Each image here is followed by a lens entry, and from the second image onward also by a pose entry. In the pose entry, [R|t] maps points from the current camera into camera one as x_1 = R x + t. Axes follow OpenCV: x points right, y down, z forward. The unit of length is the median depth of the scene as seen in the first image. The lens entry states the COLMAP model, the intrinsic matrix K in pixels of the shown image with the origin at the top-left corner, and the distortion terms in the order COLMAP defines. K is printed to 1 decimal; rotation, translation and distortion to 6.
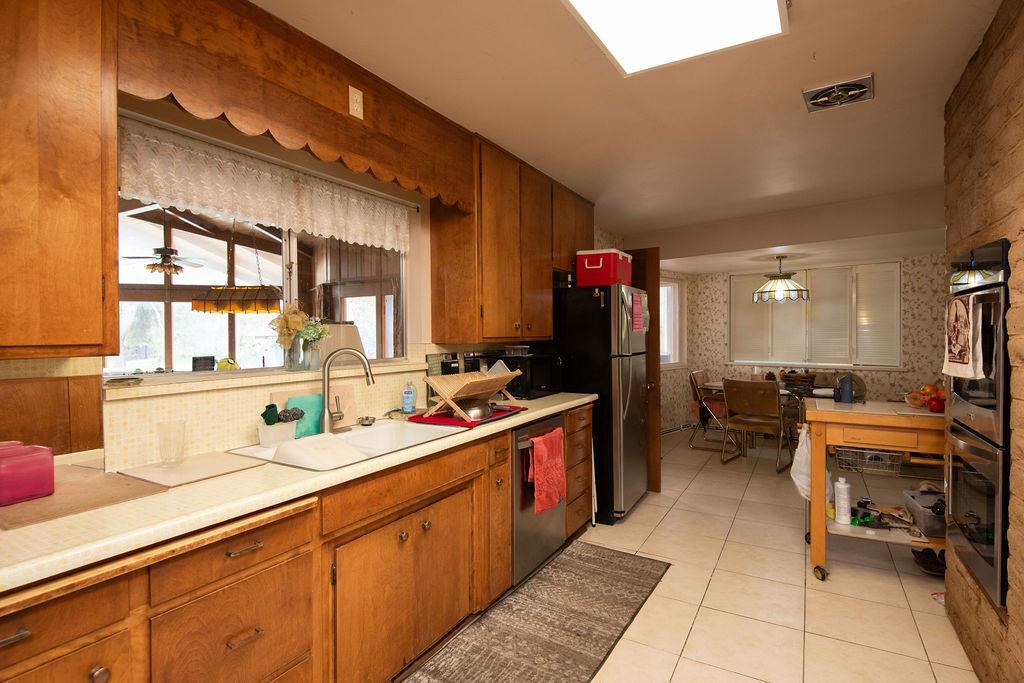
lens RADIAL K [[510.4, 0, 512.0], [0, 510.4, 341.5], [0, 0, 1]] dist [-0.000529, -0.000252]
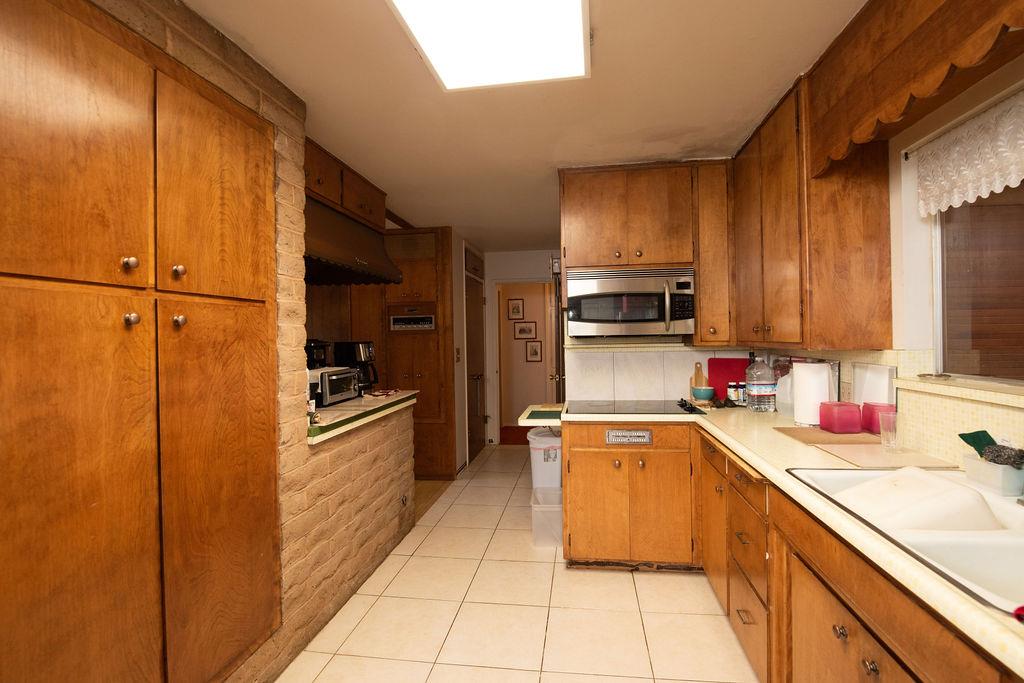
lens RADIAL K [[454.4, 0, 526.8], [0, 454.4, 335.8], [0, 0, 1]] dist [0.000116, -0.012131]
pose [[-0.919750, 0.018963, -0.392047, 0.377085], [0.013498, 0.999770, 0.016692, -0.032956], [0.392273, 0.010061, -0.919794, 1.276470]]
